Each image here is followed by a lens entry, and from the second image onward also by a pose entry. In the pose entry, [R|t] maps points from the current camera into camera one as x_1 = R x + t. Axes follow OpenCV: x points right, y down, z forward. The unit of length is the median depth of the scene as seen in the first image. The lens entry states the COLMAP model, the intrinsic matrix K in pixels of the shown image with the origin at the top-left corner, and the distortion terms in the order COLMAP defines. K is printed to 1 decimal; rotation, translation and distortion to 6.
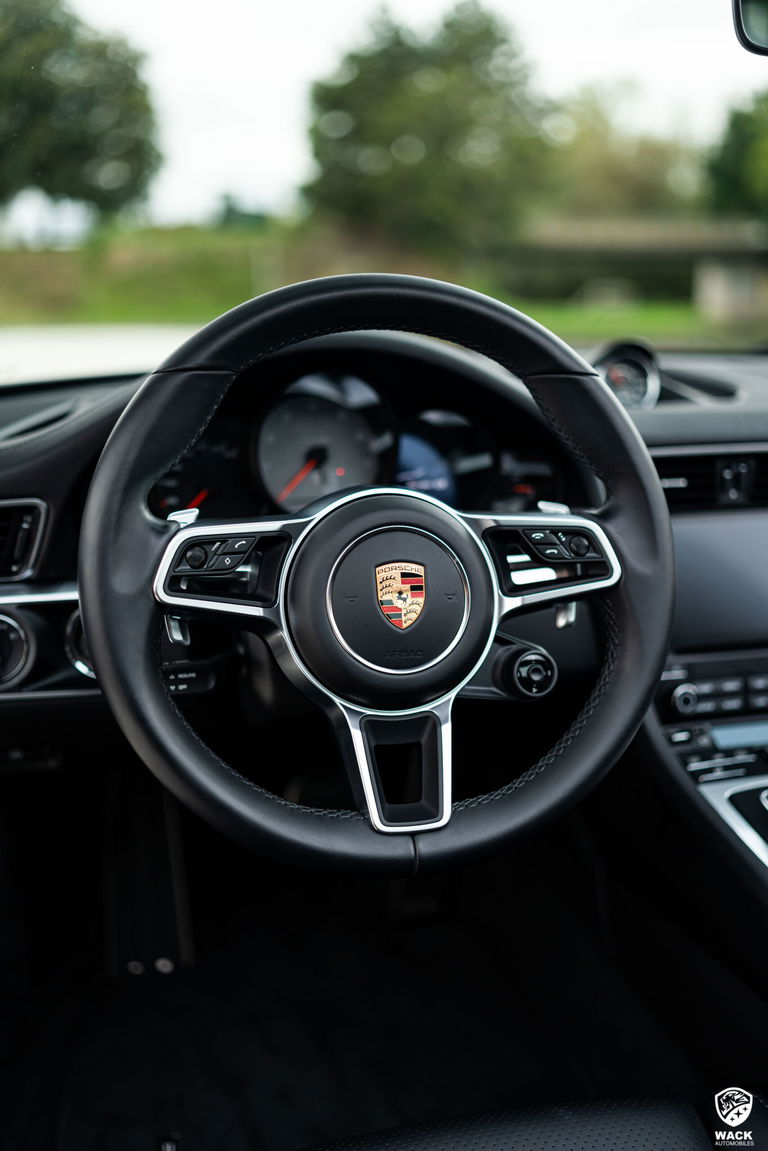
lens RADIAL K [[1068.5, 0, 383.3], [0, 1068.5, 573.3], [0, 0, 1]] dist [-0.002444, 0.000000]
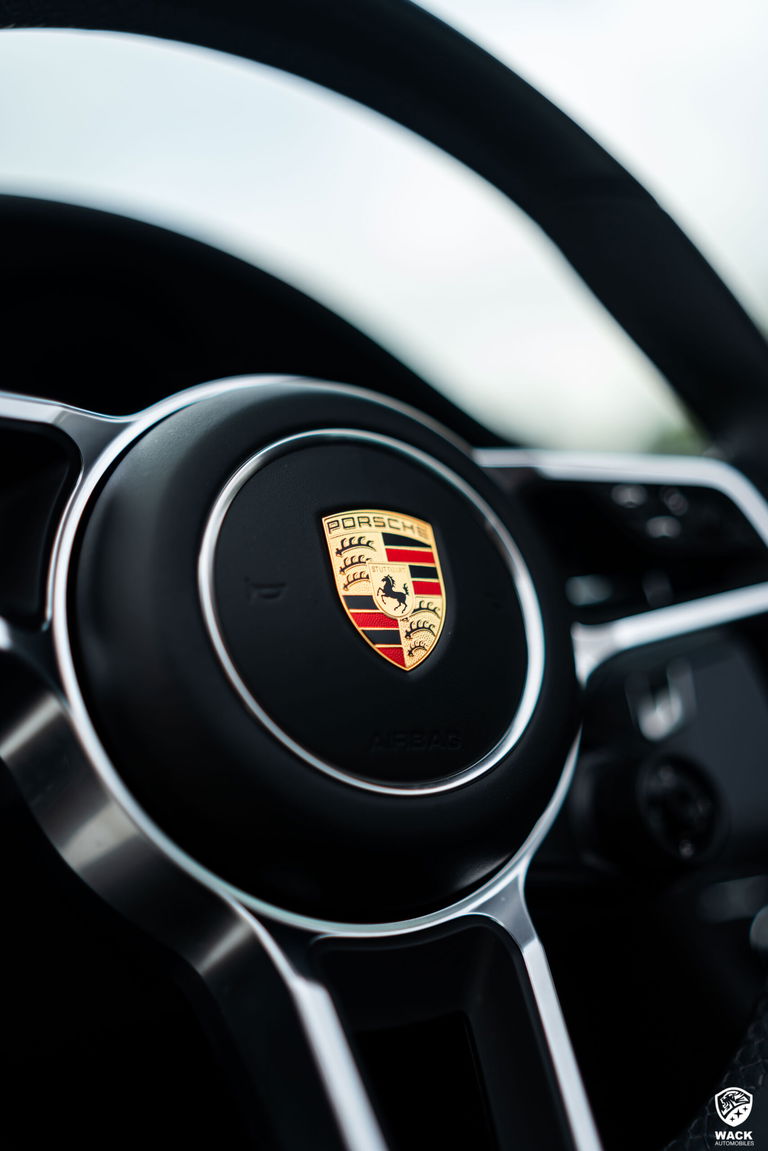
lens RADIAL K [[1068.5, 0, 386.6], [0, 1068.5, 582.2], [0, 0, 1]] dist [-0.002444, 0.000000]
pose [[0.938047, -0.002566, 0.346498, -0.116394], [0.130068, 0.929458, -0.345240, 0.149915], [-0.321169, 0.368920, 0.872209, 0.667206]]
